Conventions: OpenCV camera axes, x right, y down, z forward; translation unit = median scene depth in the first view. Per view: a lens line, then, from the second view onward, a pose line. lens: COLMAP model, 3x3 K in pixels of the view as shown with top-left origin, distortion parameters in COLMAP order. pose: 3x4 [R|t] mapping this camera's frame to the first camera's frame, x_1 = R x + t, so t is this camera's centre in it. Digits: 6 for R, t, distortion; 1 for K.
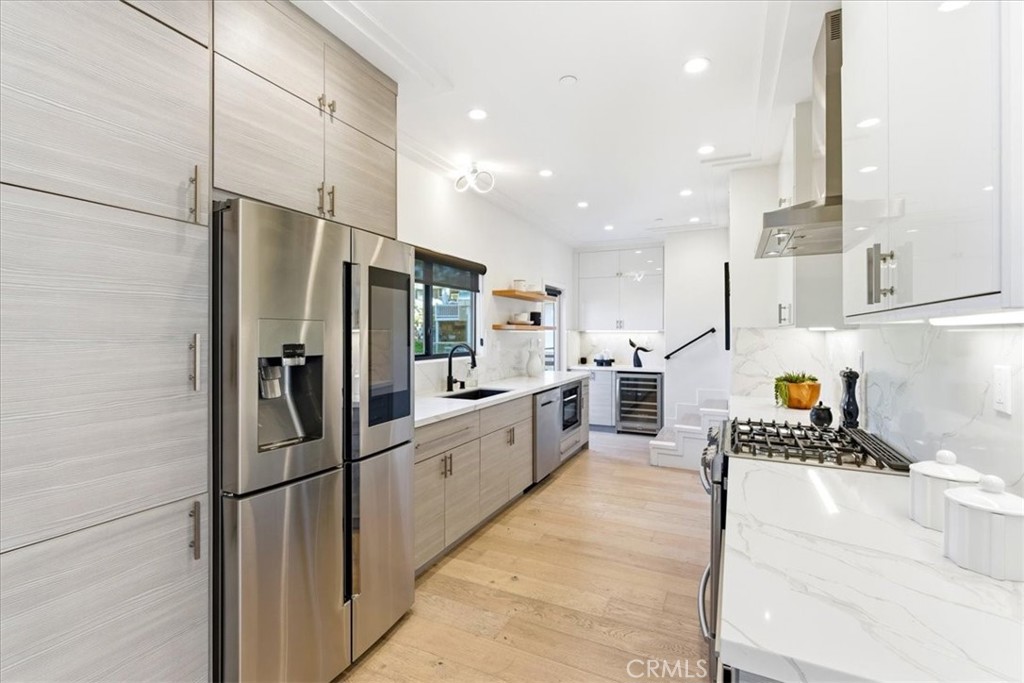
lens RADIAL K [[461.1, 0, 509.2], [0, 461.1, 331.1], [0, 0, 1]] dist [-0.006852, 0.003753]
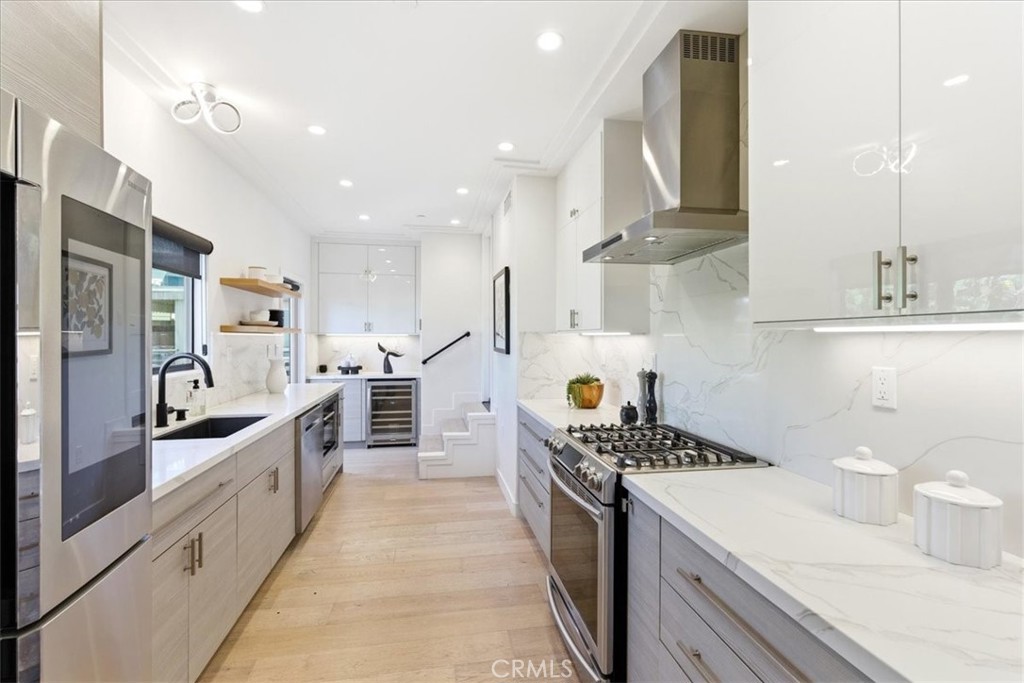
lens RADIAL K [[461.1, 0, 515.4], [0, 461.1, 336.4], [0, 0, 1]] dist [-0.006852, 0.003753]
pose [[0.808531, 0.001214, 0.588452, -0.109680], [-0.003681, 0.999989, 0.002996, -0.000665], [-0.588442, -0.004588, 0.808526, 0.186935]]
